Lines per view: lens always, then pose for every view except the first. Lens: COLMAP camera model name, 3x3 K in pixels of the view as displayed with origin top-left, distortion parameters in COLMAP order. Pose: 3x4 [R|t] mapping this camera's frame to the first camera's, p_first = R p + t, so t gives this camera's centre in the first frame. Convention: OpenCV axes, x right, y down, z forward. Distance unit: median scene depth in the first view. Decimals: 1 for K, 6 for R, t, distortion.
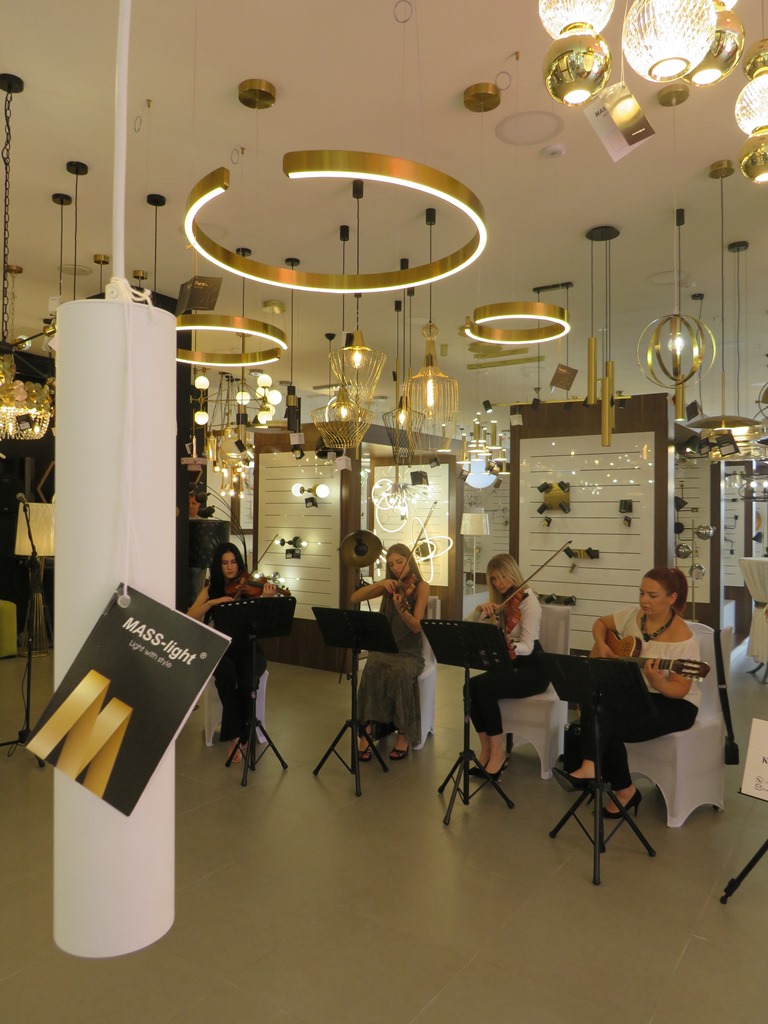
lens RADIAL K [[740.8, 0, 383.2], [0, 740.8, 513.9], [0, 0, 1]] dist [0.005044, 0.000316]
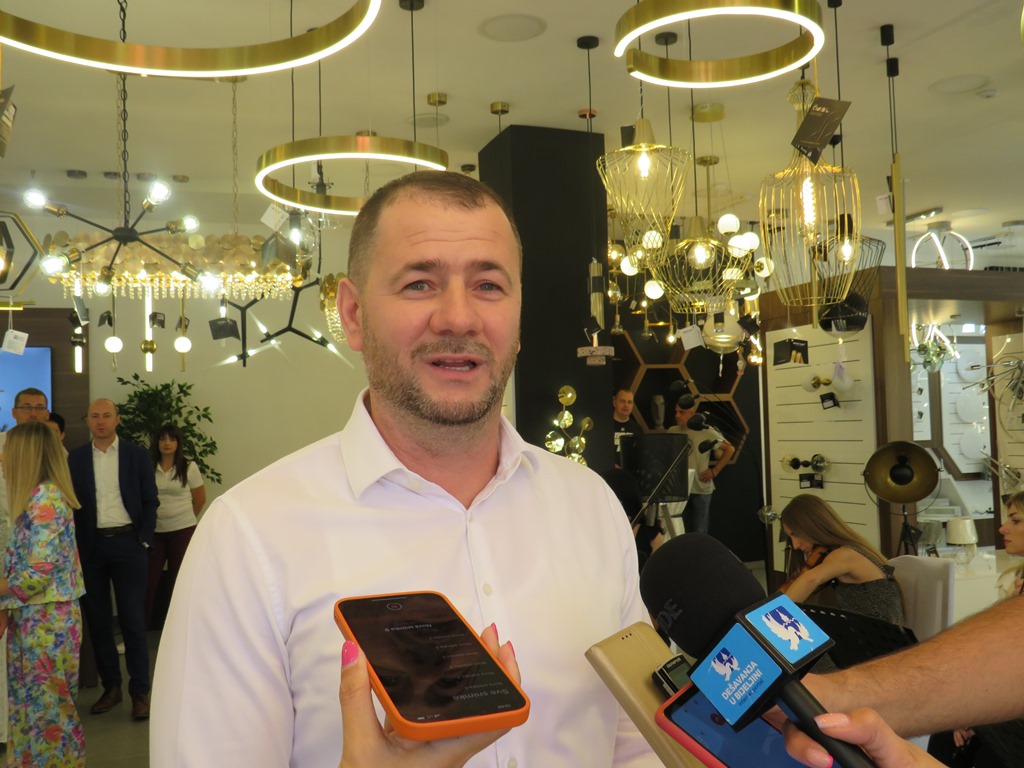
lens RADIAL K [[978.4, 0, 512.0], [0, 978.4, 381.3], [0, 0, 1]] dist [-0.014776, 0.000000]
pose [[0.816930, -0.056580, -0.573955, 0.213732], [0.033053, 0.998134, -0.051349, 0.002454], [0.575789, 0.022977, 0.817275, 0.193946]]
